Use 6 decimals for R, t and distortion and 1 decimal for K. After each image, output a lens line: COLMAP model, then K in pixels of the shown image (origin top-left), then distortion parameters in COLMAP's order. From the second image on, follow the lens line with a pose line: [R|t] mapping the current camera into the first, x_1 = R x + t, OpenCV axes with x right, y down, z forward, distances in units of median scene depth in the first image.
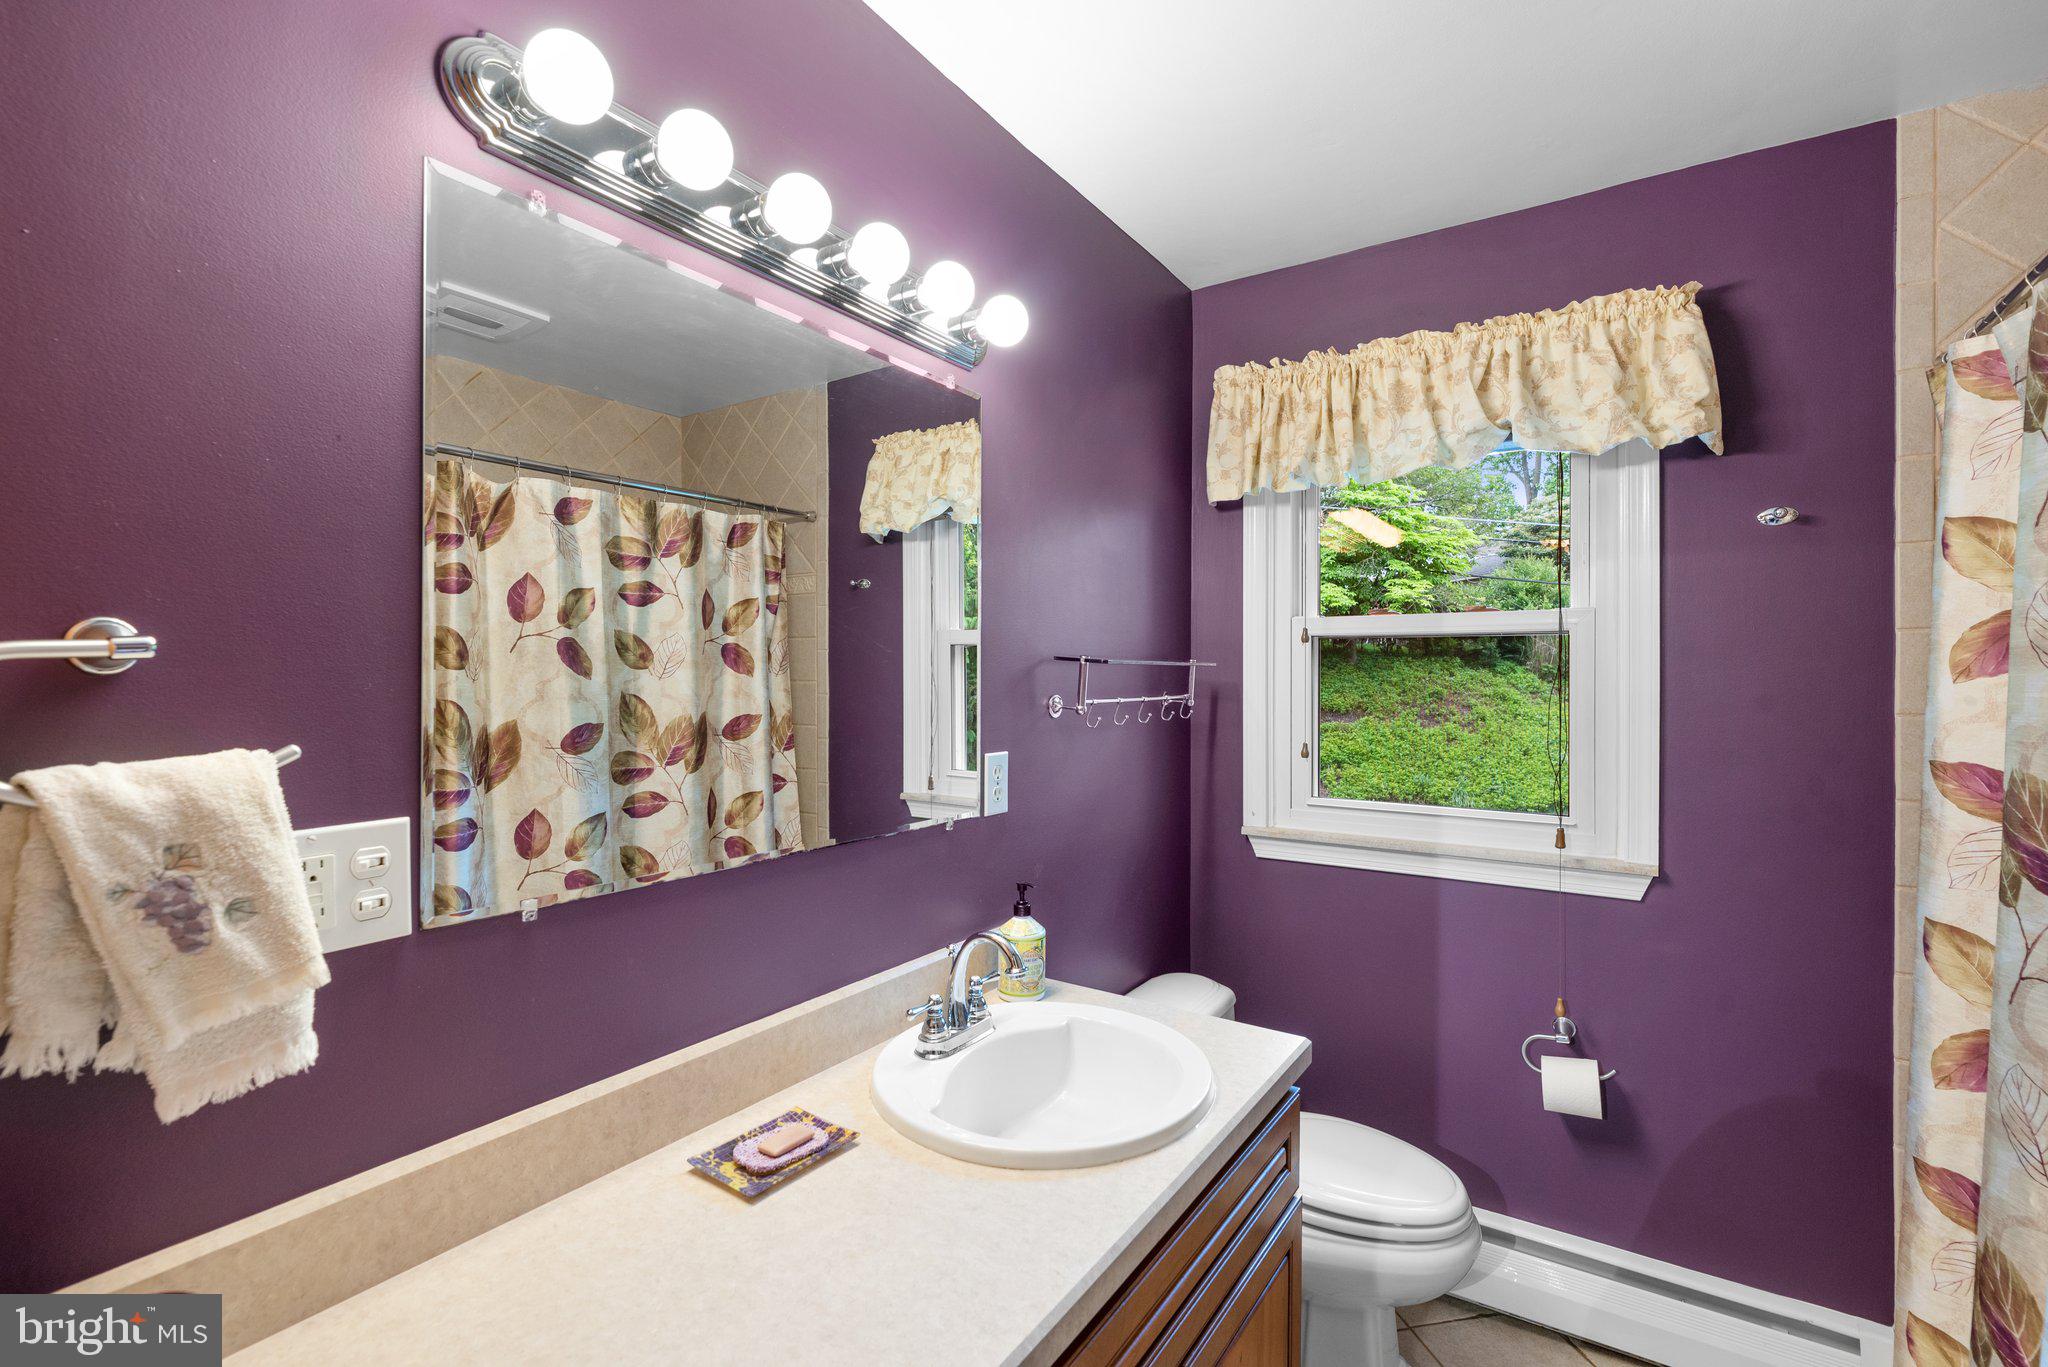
lens RADIAL K [[924.5, 0, 1023.2], [0, 924.5, 678.7], [0, 0, 1]] dist [0.002718, -0.000416]
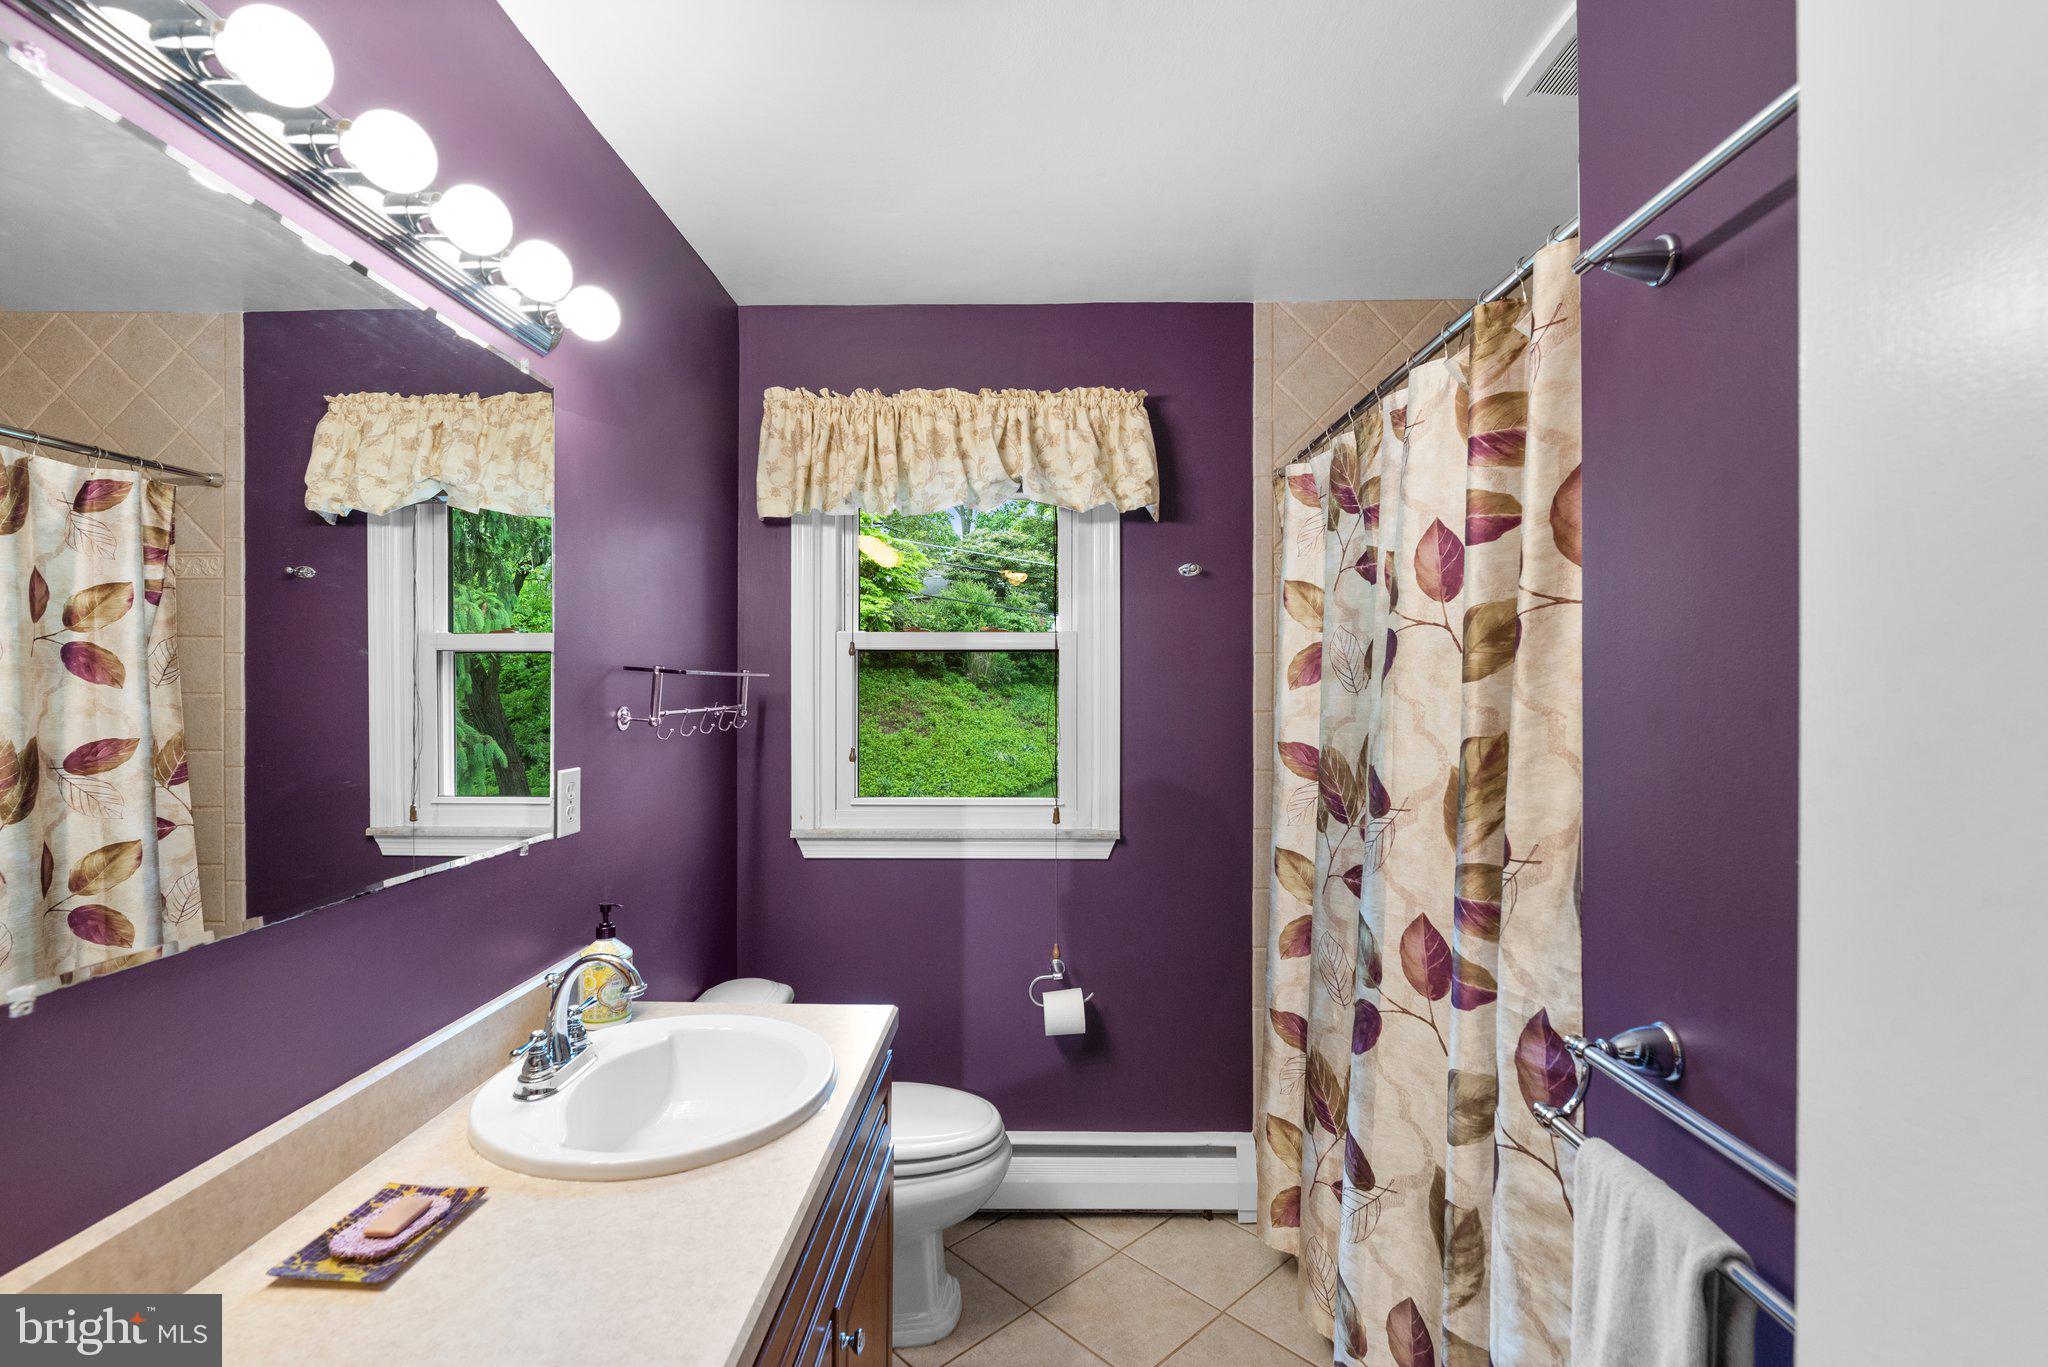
lens RADIAL K [[924.5, 0, 1033.4], [0, 924.5, 690.3], [0, 0, 1]] dist [0.002718, -0.000416]
pose [[0.842005, -0.004030, 0.539454, -0.120622], [0.003130, 0.999992, 0.002585, -0.000021], [-0.539460, -0.000488, 0.842011, -0.034218]]
